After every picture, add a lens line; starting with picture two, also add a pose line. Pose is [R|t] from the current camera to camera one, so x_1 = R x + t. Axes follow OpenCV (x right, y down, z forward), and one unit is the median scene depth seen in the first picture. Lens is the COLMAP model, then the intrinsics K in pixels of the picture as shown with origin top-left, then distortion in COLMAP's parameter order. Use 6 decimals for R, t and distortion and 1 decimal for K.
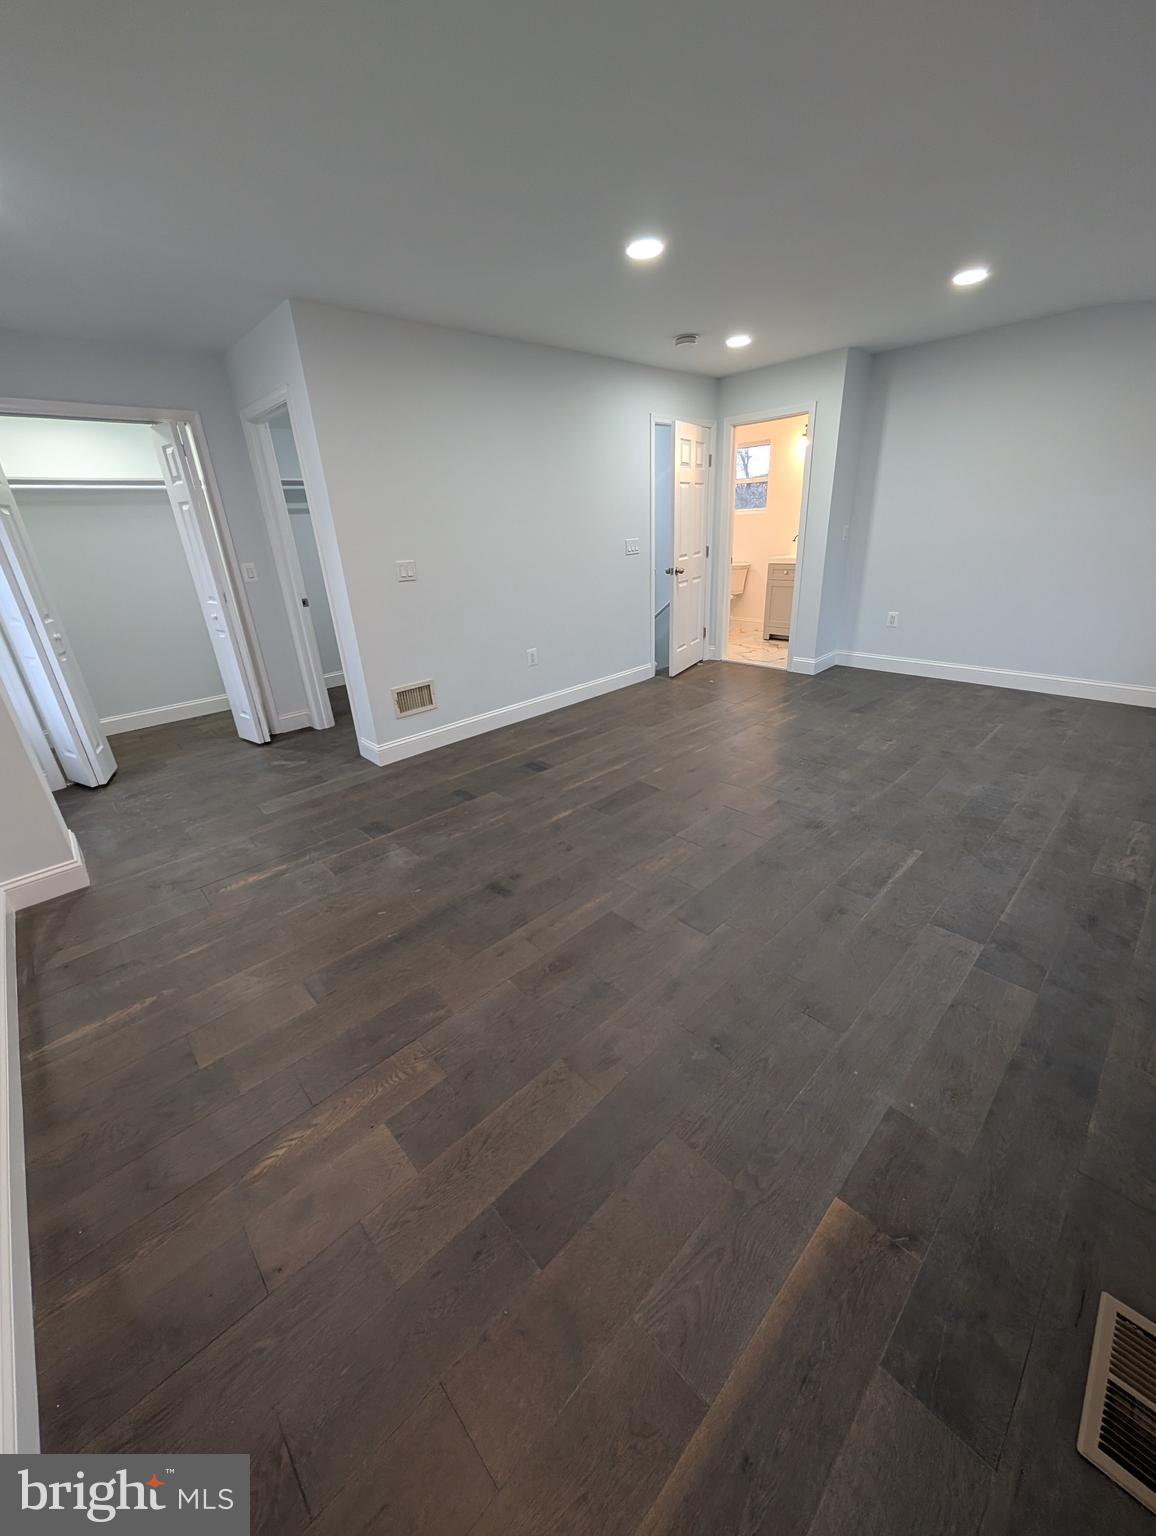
lens RADIAL K [[591.2, 0, 579.7], [0, 591.2, 768.1], [0, 0, 1]] dist [-0.002726, -0.000488]
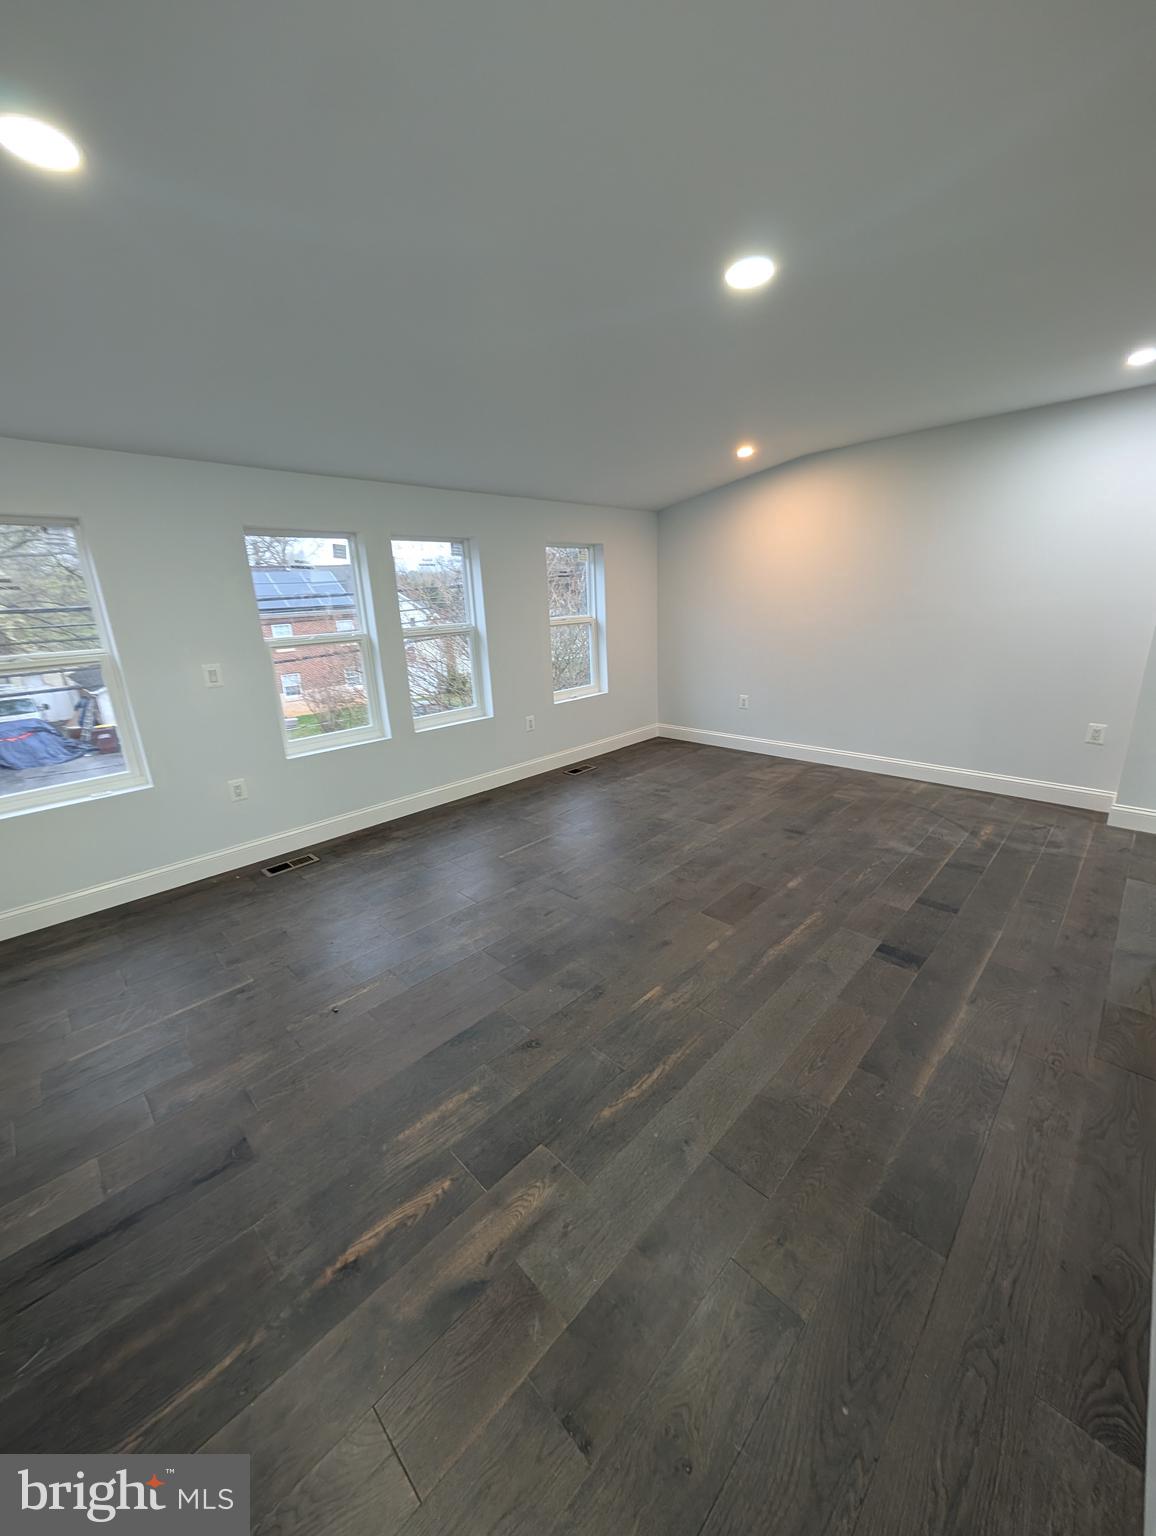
lens RADIAL K [[591.2, 0, 577.2], [0, 591.2, 769.2], [0, 0, 1]] dist [-0.002726, -0.000488]
pose [[-0.995430, 0.095484, -0.001688, 0.365379], [0.072575, 0.767850, 0.636506, -0.833724], [0.062072, 0.633474, -0.771270, 1.852187]]
